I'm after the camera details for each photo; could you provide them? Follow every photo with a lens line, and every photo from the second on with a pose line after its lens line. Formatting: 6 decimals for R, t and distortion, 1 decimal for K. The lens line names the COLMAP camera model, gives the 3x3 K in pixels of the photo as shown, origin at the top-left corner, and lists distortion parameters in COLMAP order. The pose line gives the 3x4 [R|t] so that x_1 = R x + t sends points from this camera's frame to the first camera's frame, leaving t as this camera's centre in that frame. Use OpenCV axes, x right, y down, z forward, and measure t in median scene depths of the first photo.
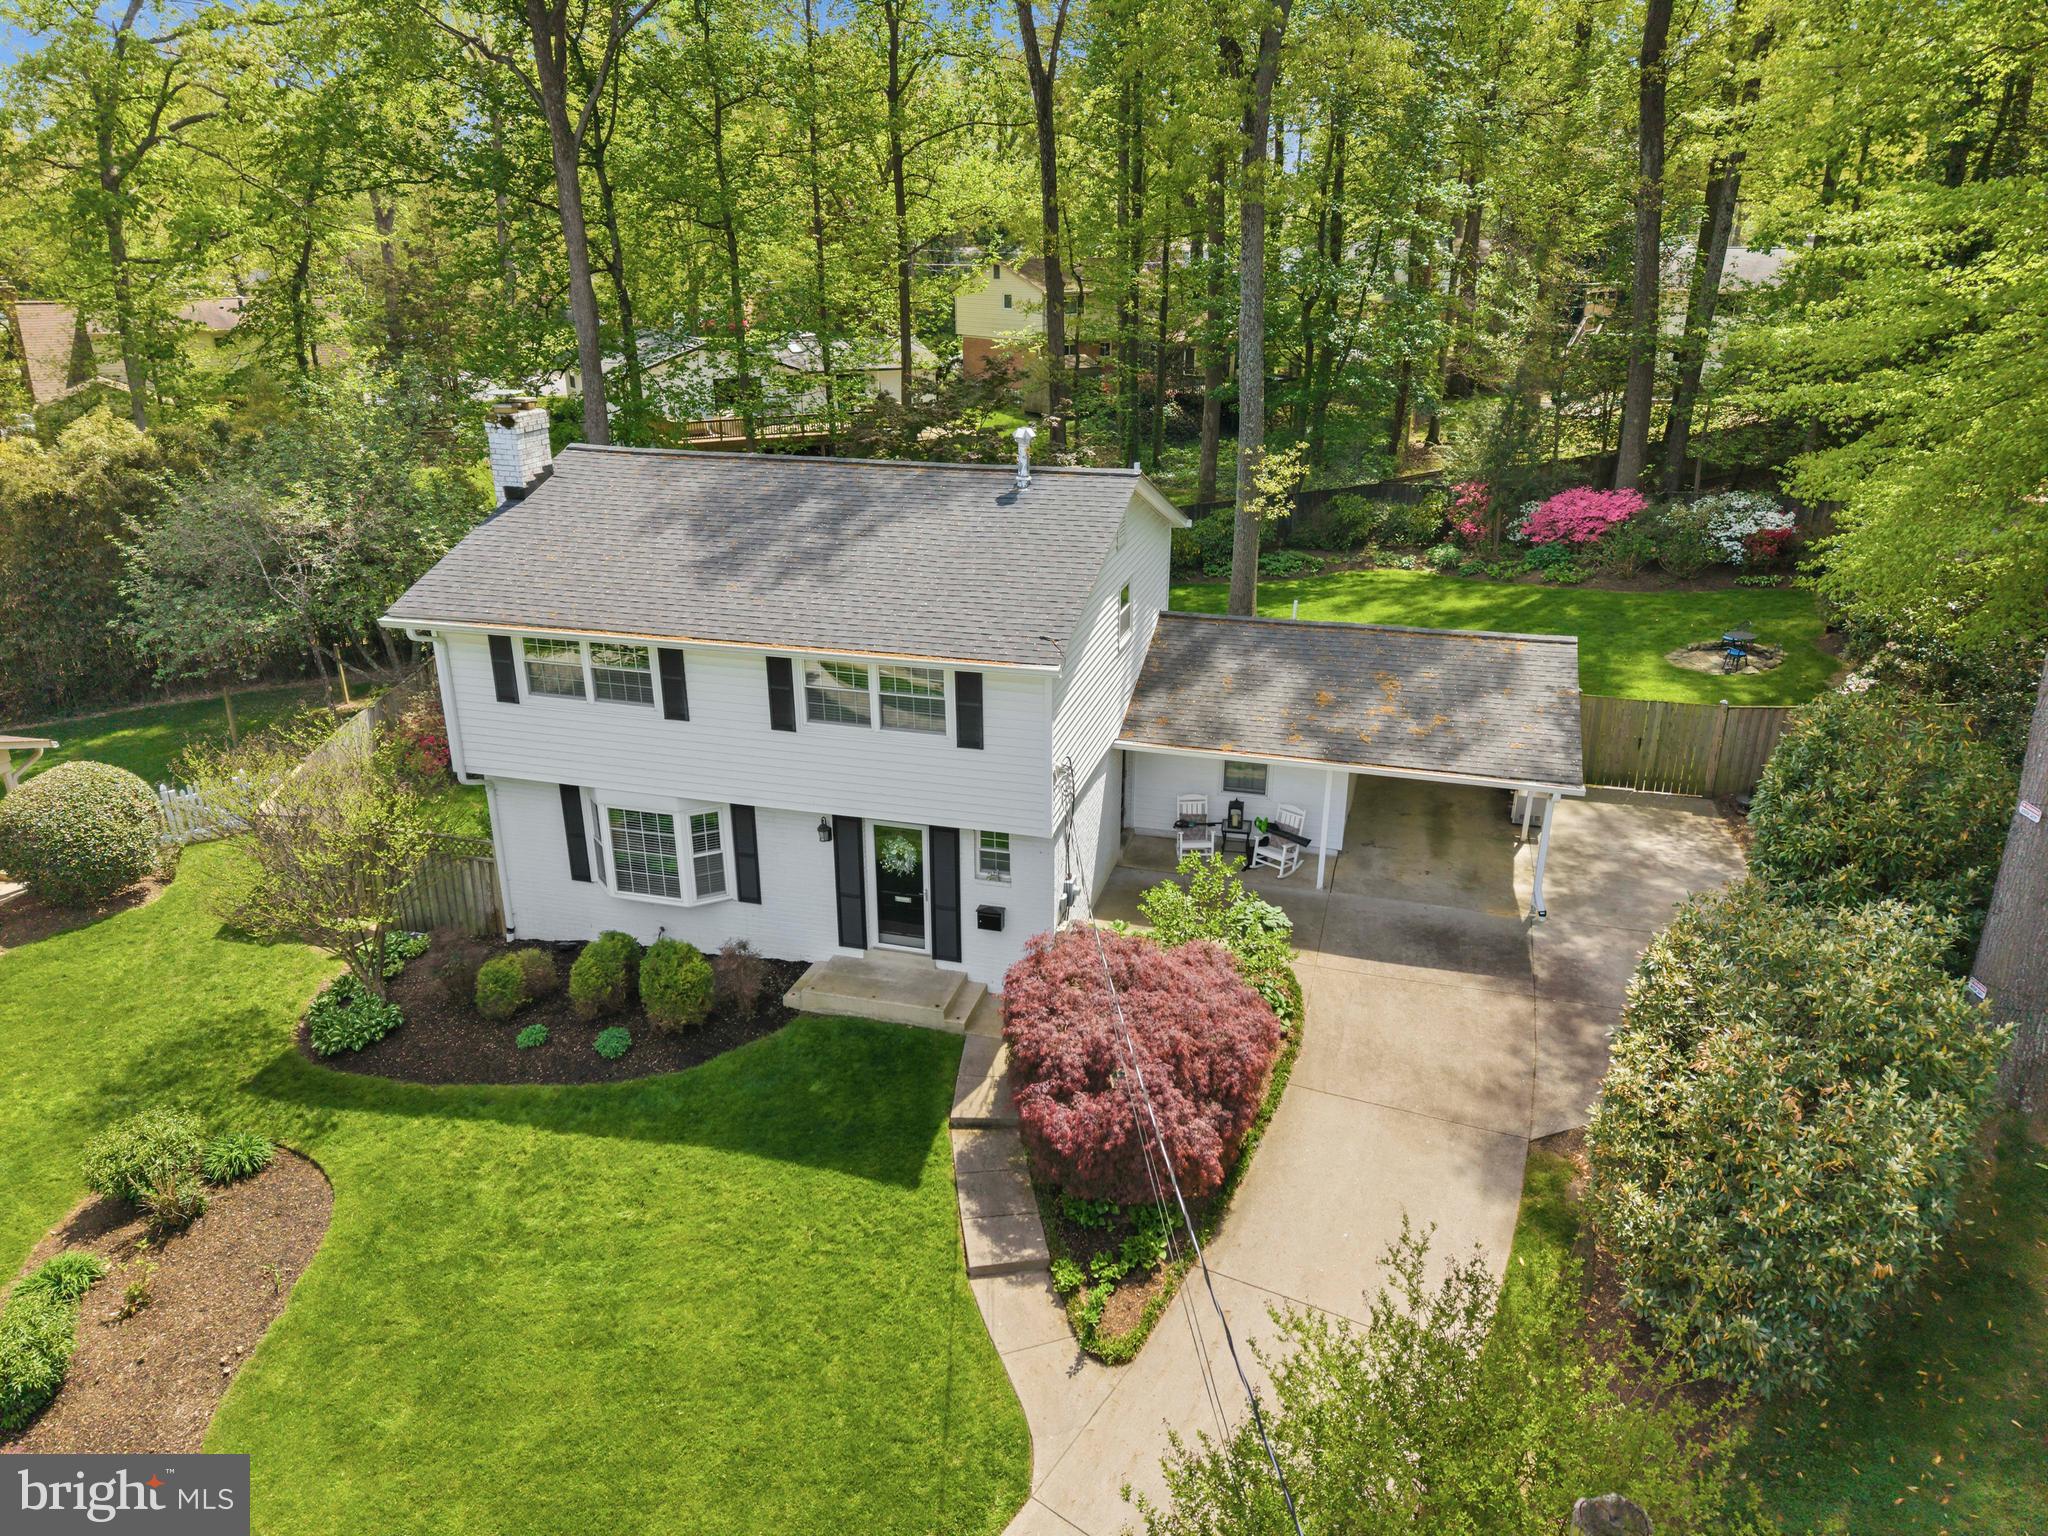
lens RADIAL K [[1298.9, 0, 1024.0], [0, 1298.9, 768.0], [0, 0, 1]] dist [0.021051, -0.000912]
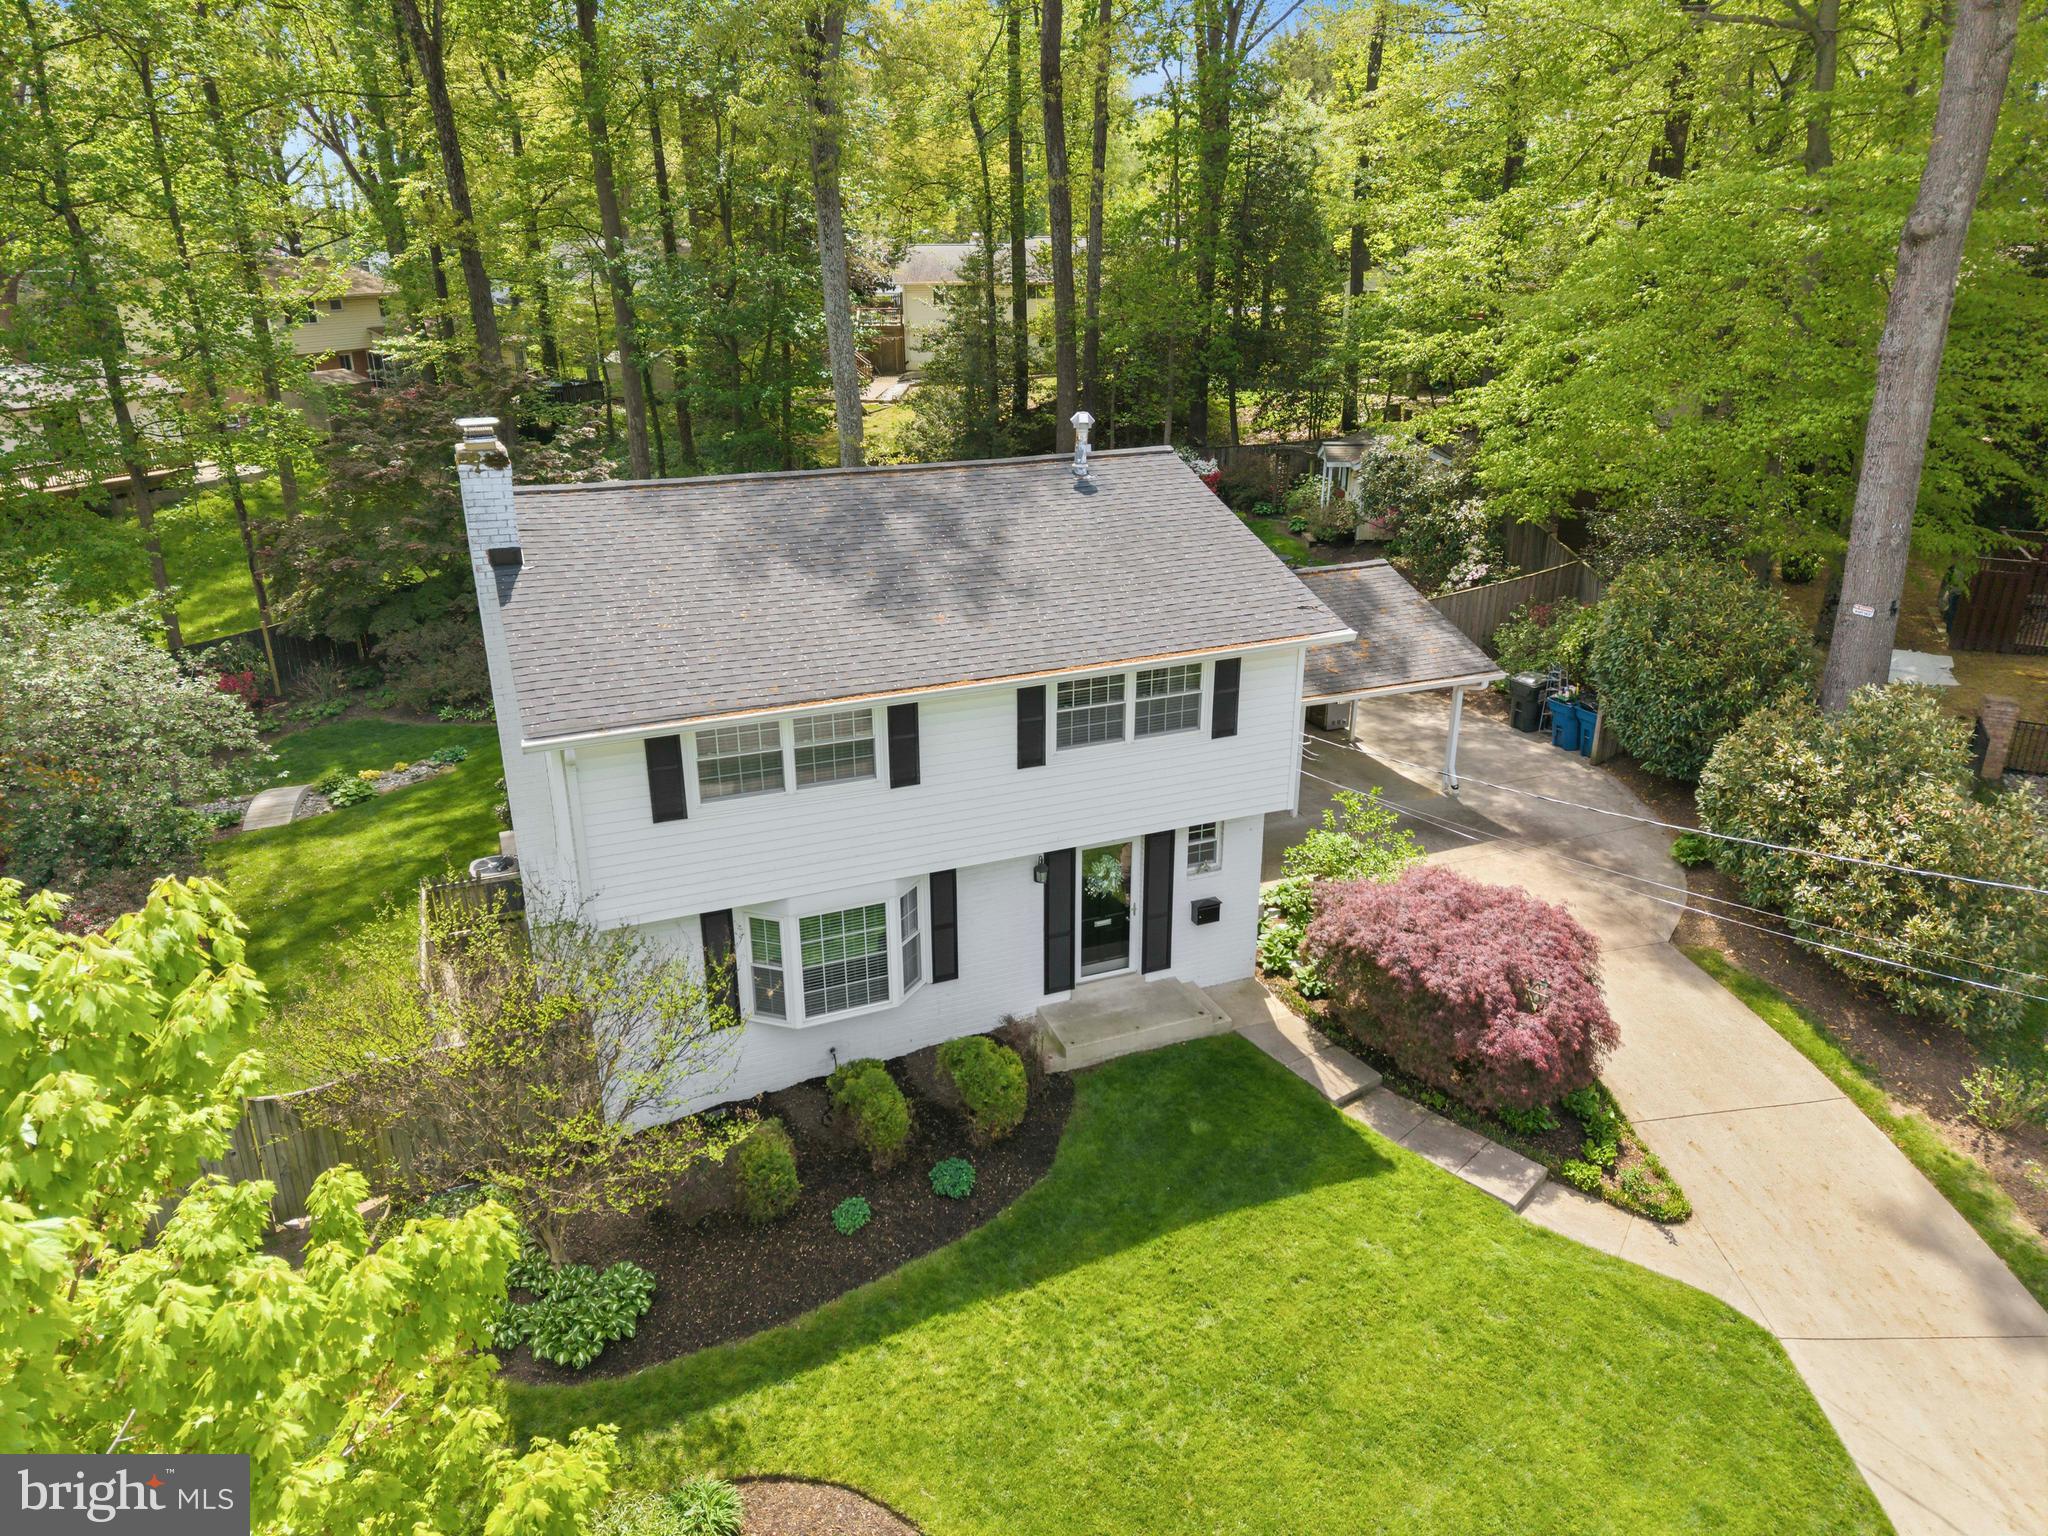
lens RADIAL K [[1298.9, 0, 1024.0], [0, 1298.9, 768.0], [0, 0, 1]] dist [0.021051, -0.000912]
pose [[0.801208, -0.225689, 0.554193, -0.654855], [0.226679, 0.971596, 0.067956, -0.086610], [-0.553789, 0.071177, 0.829609, 0.257591]]
